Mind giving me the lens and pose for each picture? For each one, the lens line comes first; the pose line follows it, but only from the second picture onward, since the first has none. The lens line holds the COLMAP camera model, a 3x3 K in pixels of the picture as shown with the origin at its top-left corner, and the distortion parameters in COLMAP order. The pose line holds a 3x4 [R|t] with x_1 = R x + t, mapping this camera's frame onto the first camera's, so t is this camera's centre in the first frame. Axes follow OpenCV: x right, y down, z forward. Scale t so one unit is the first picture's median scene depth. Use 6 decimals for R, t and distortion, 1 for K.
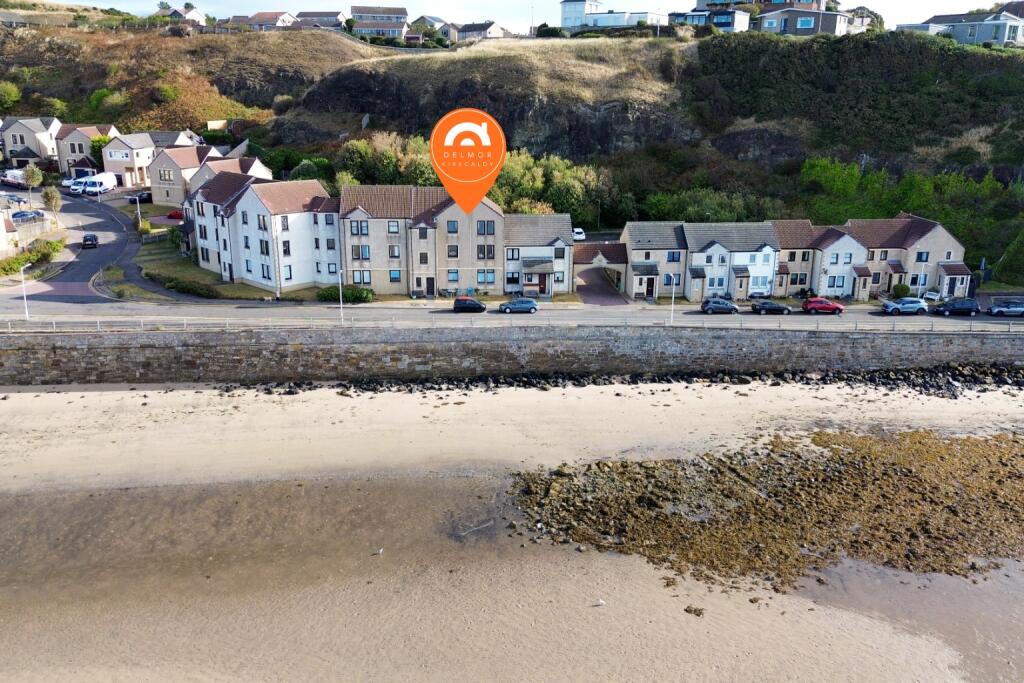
lens RADIAL K [[887.5, 0, 512.0], [0, 887.5, 341.5], [0, 0, 1]] dist [0.117399, -0.140432]
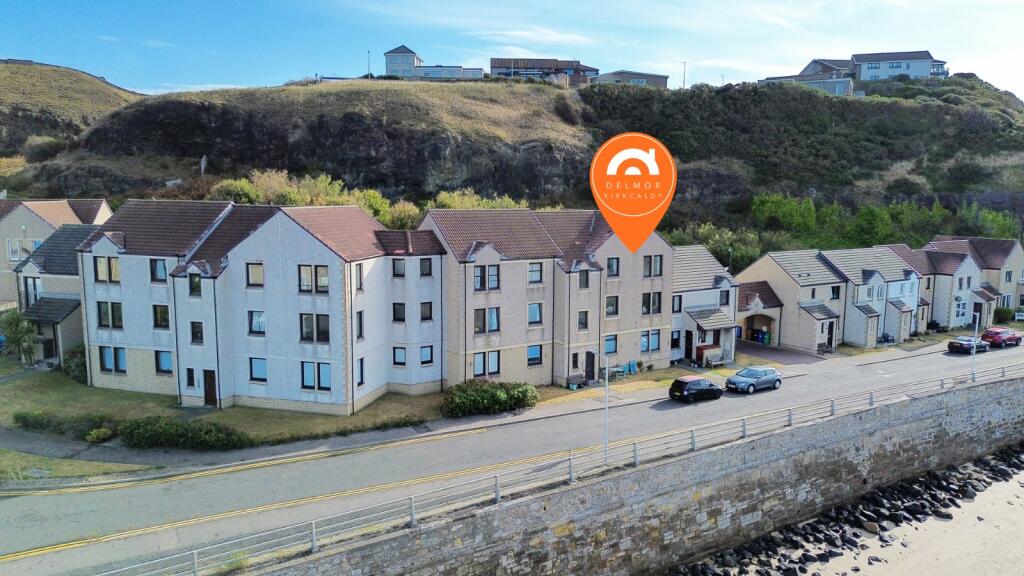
lens RADIAL K [[729.9, 0, 512.0], [0, 729.9, 288.0], [0, 0, 1]] dist [0.109516, -0.110632]
pose [[0.880827, -0.065420, 0.468896, -0.362038], [0.135074, 0.983968, -0.116455, -0.062142], [-0.453760, 0.165912, 0.875543, 0.567203]]
